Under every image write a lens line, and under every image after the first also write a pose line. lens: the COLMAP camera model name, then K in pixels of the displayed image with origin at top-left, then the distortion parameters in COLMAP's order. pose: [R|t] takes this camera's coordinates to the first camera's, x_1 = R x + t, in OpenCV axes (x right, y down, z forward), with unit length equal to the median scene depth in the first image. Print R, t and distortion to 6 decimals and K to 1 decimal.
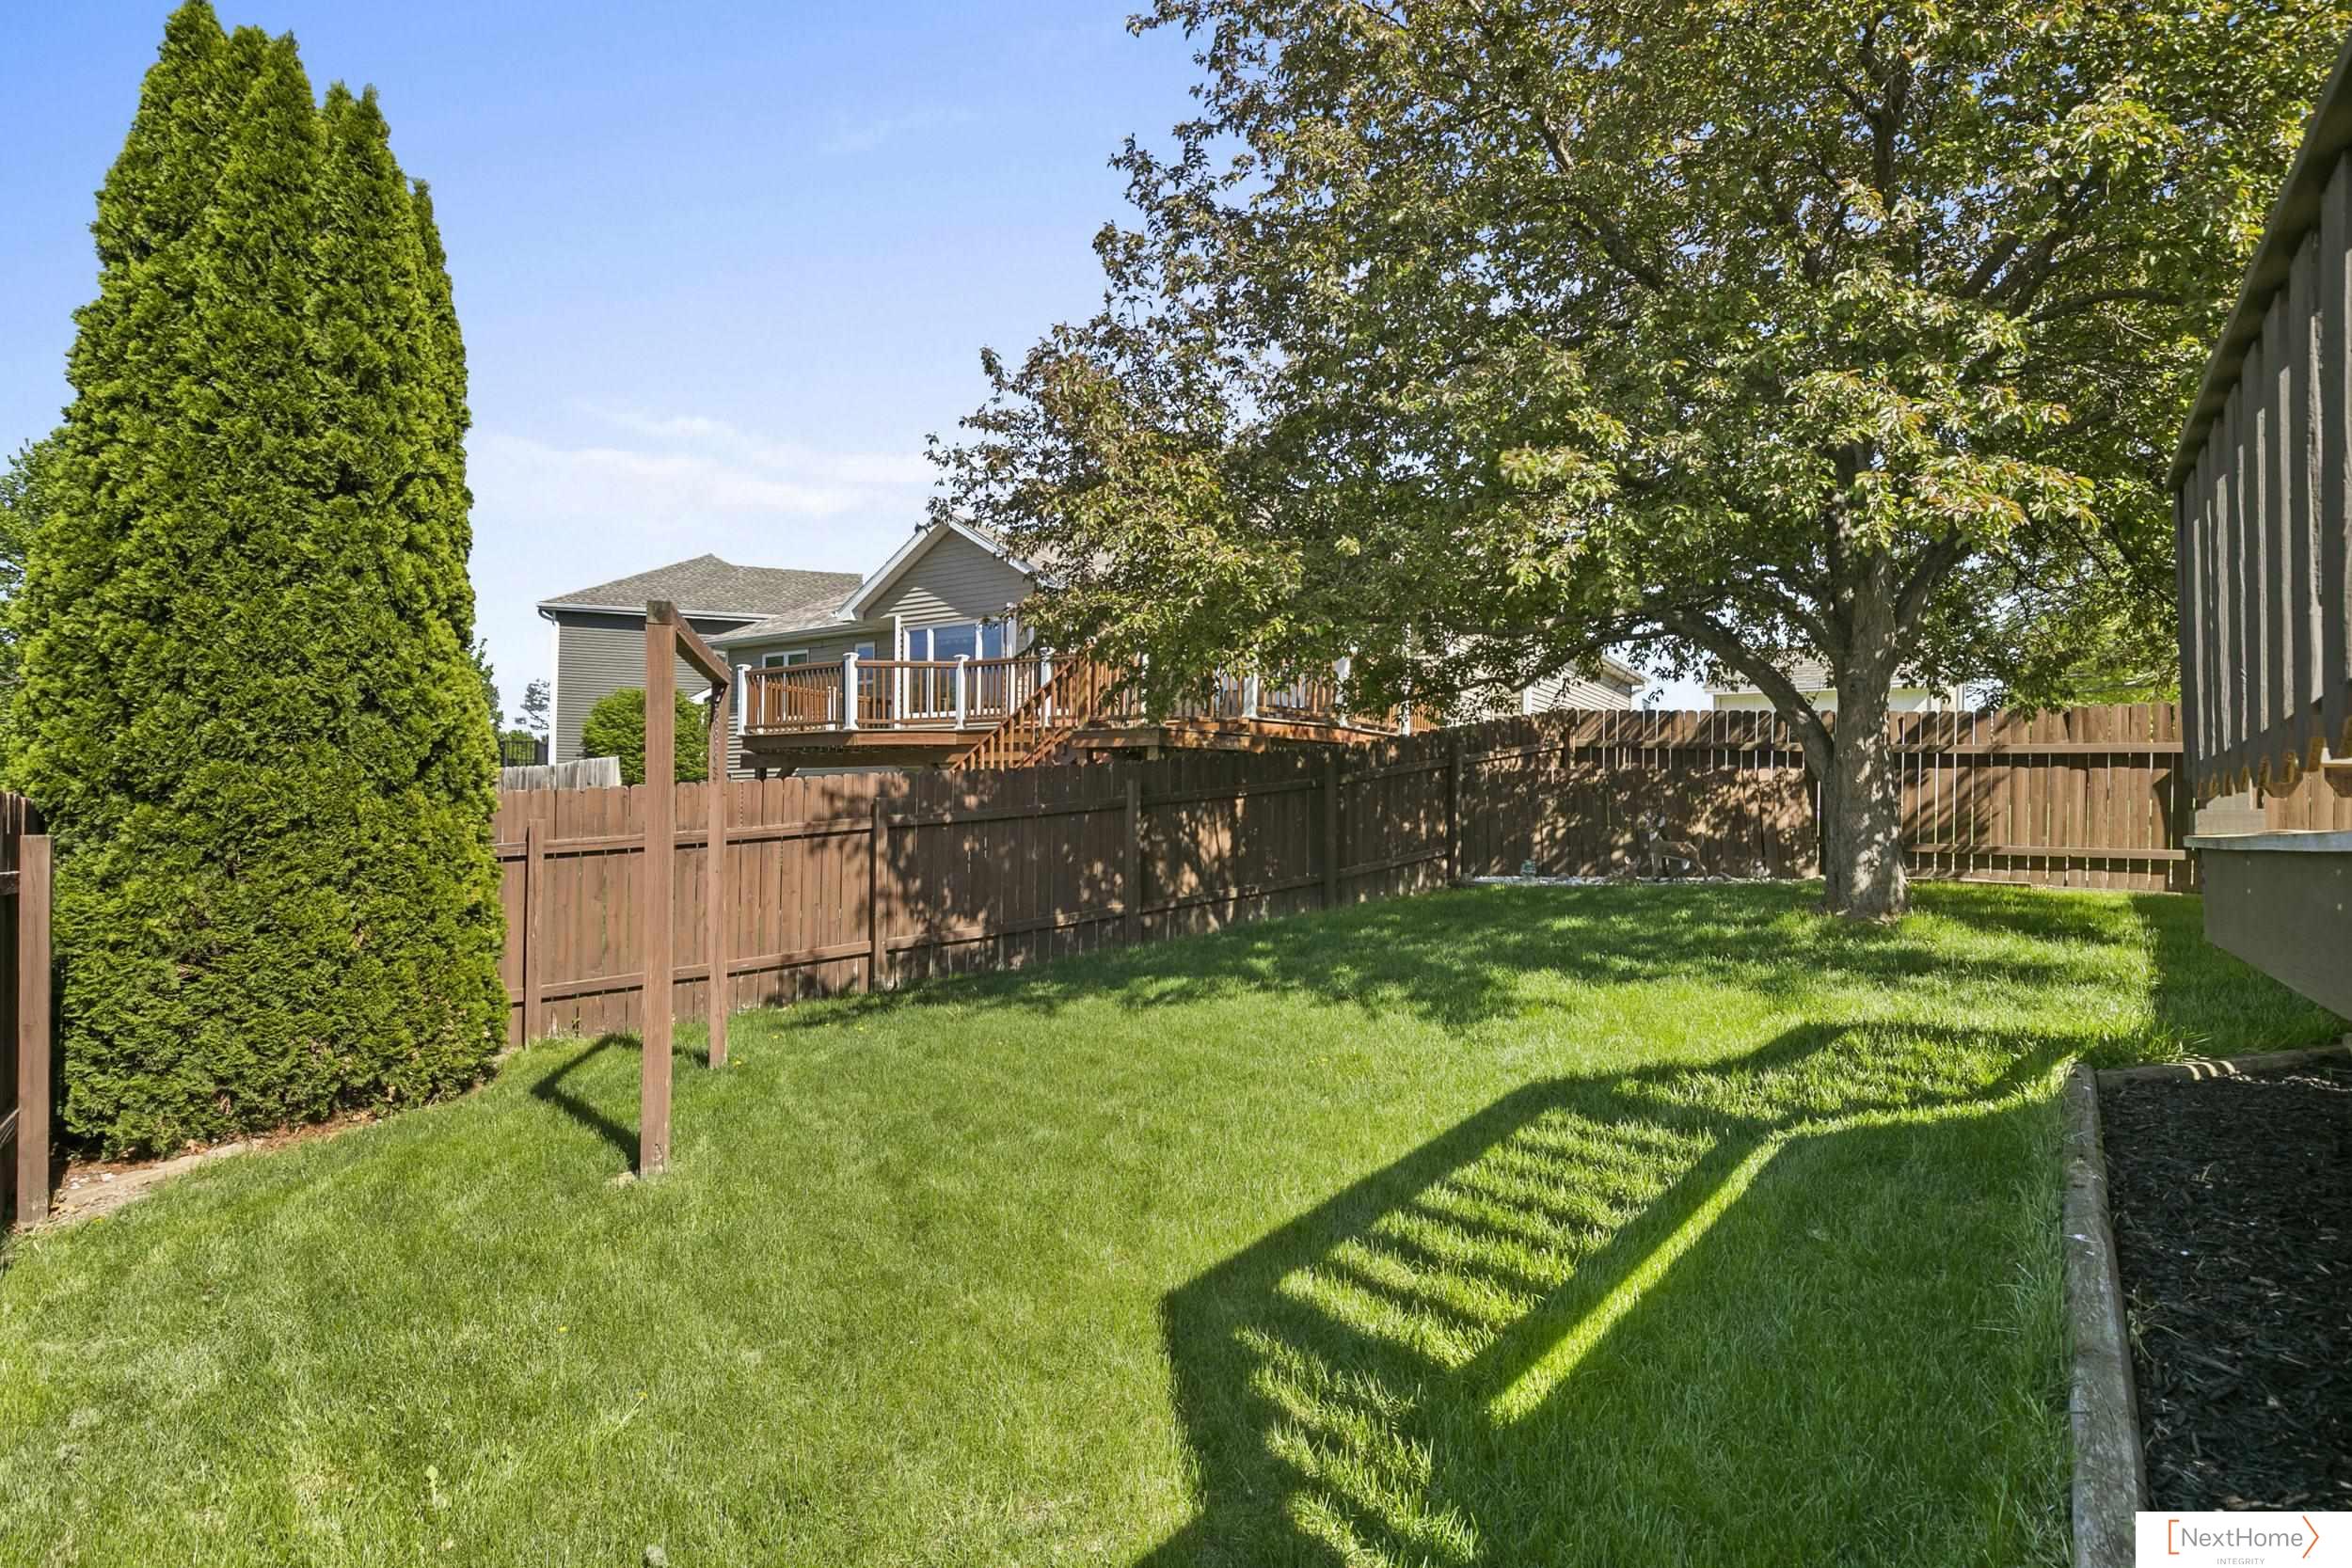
lens RADIAL K [[1194.0, 0, 1176.8], [0, 1194.0, 795.3], [0, 0, 1]] dist [0.002543, 0.000676]
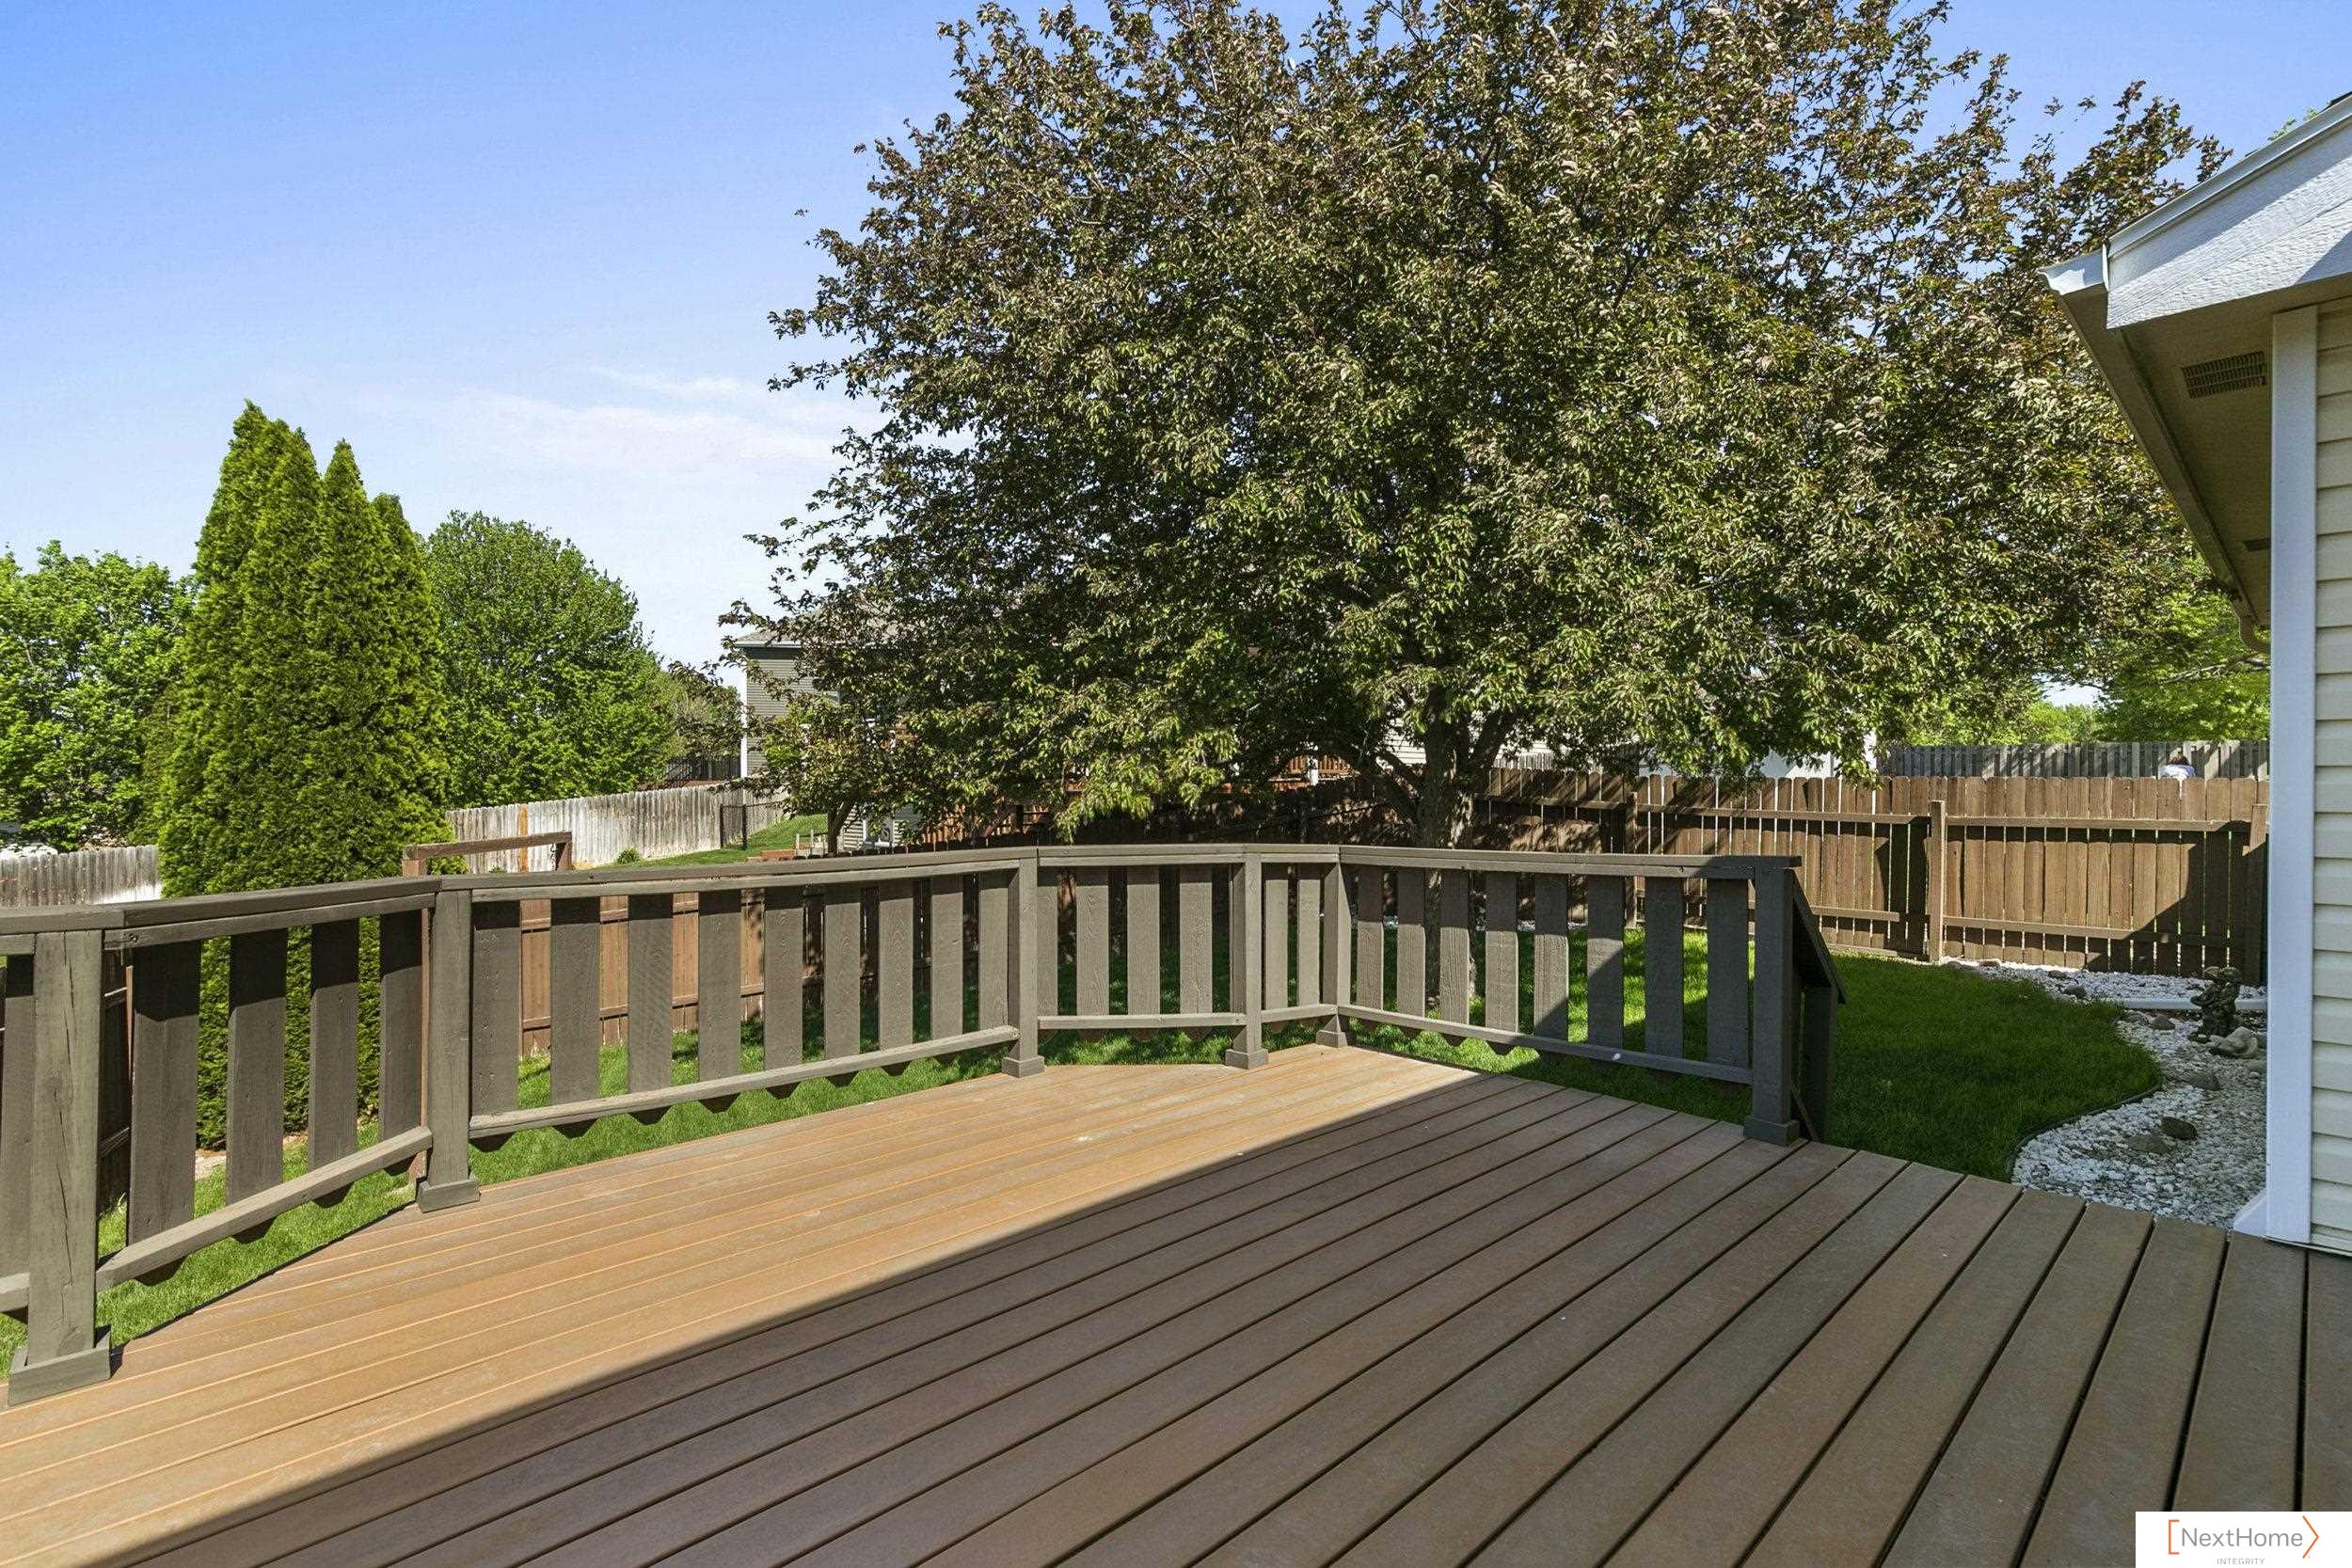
lens RADIAL K [[1114.5, 0, 1174.8], [0, 1114.5, 785.0], [0, 0, 1]] dist [-0.002012, -0.000372]
pose [[0.980402, -0.016557, -0.196308, 0.661971], [0.021973, 0.999435, 0.025444, -0.186619], [0.195776, -0.029259, 0.980212, -0.208280]]
